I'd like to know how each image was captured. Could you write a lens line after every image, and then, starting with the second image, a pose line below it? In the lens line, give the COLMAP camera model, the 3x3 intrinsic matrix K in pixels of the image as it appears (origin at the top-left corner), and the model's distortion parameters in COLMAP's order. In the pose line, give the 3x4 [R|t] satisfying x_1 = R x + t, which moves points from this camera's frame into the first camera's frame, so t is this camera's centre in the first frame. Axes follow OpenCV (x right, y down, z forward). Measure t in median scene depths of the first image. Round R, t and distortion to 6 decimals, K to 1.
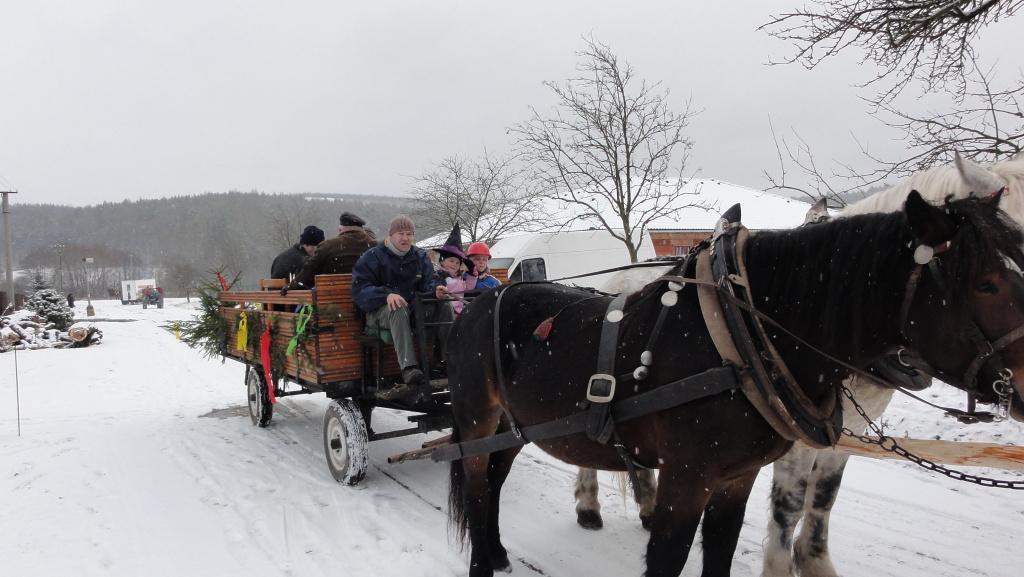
lens RADIAL K [[705.5, 0, 513.3], [0, 705.5, 293.9], [0, 0, 1]] dist [-0.007460, 0.002817]
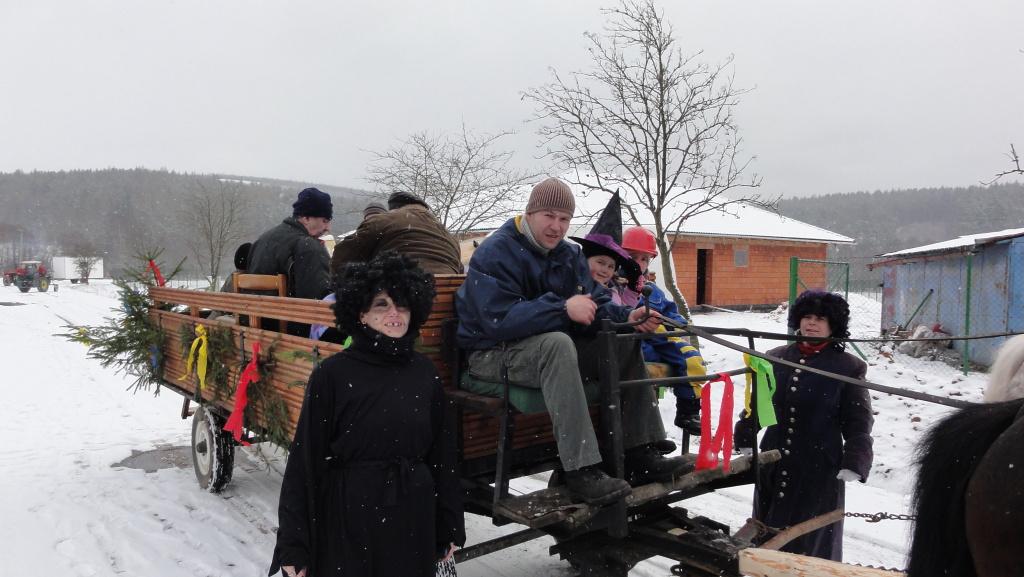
lens RADIAL K [[705.5, 0, 513.3], [0, 705.5, 293.9], [0, 0, 1]] dist [-0.007460, 0.002817]
pose [[0.992841, 0.036491, 0.113733, -0.143115], [-0.037278, 0.999293, 0.004802, -0.012193], [-0.113478, -0.009008, 0.993500, 0.275637]]
